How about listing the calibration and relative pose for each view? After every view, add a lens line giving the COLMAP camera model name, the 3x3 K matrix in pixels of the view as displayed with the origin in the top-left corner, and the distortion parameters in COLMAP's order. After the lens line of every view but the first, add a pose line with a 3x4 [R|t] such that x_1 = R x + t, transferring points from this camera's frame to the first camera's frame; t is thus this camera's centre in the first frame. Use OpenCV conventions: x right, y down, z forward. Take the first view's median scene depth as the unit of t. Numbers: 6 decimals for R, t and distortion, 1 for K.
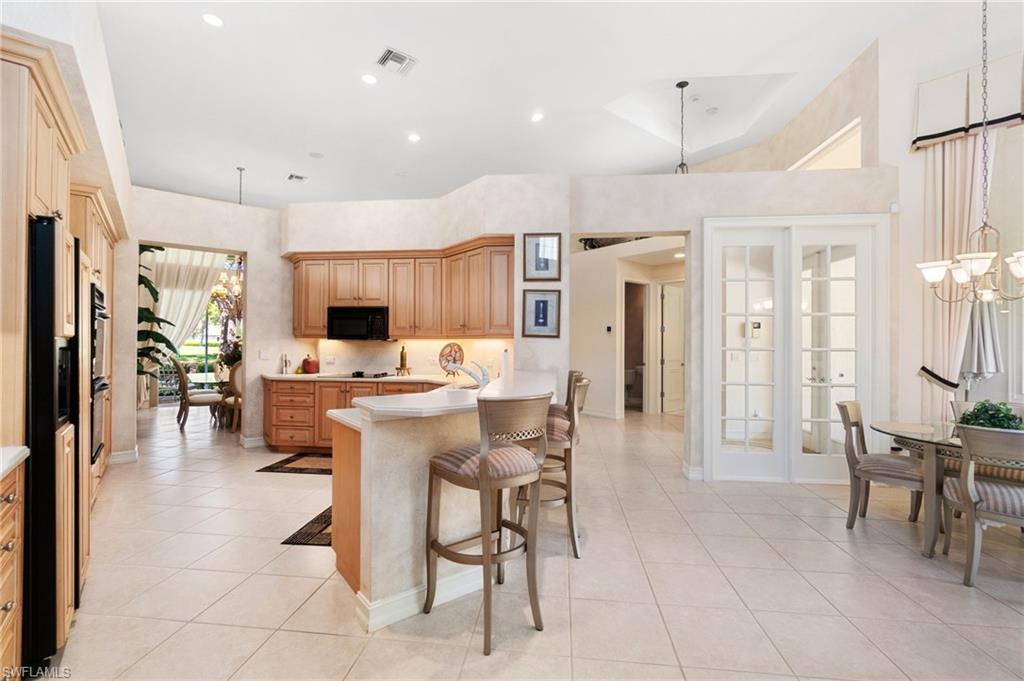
lens RADIAL K [[450.5, 0, 512.0], [0, 450.5, 340.5], [0, 0, 1]] dist [-0.002006, -0.000132]
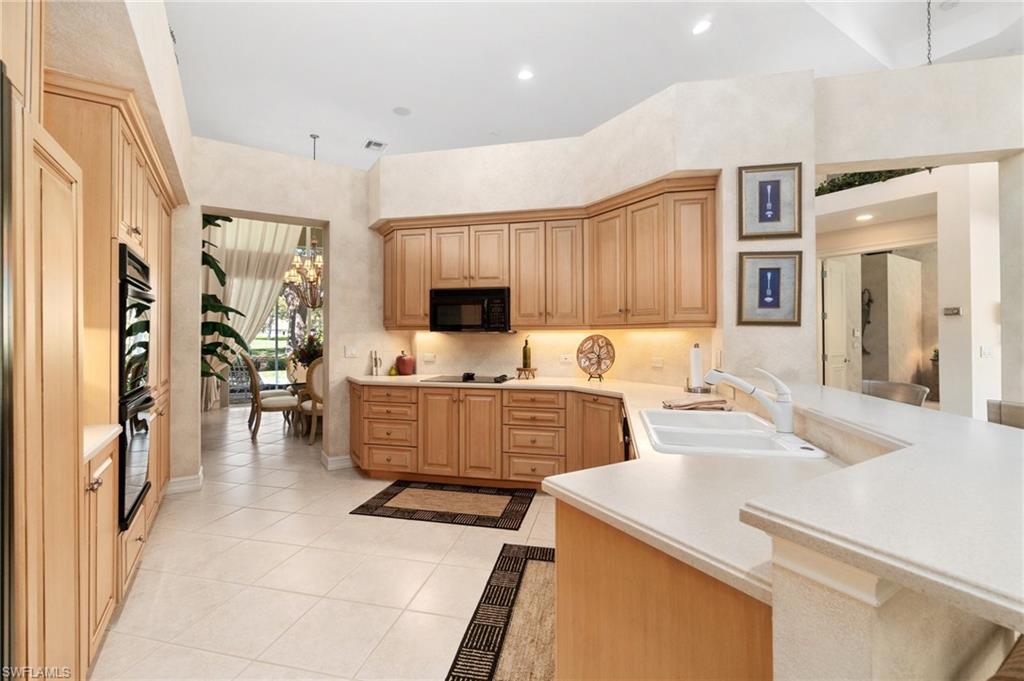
lens RADIAL K [[441.3, 0, 505.5], [0, 441.3, 333.2], [0, 0, 1]] dist [-0.001753, -0.000075]
pose [[0.993831, -0.007090, -0.110682, -0.196730], [0.007203, 0.999974, 0.000615, 0.001044], [0.110675, -0.001408, 0.993856, 0.264270]]
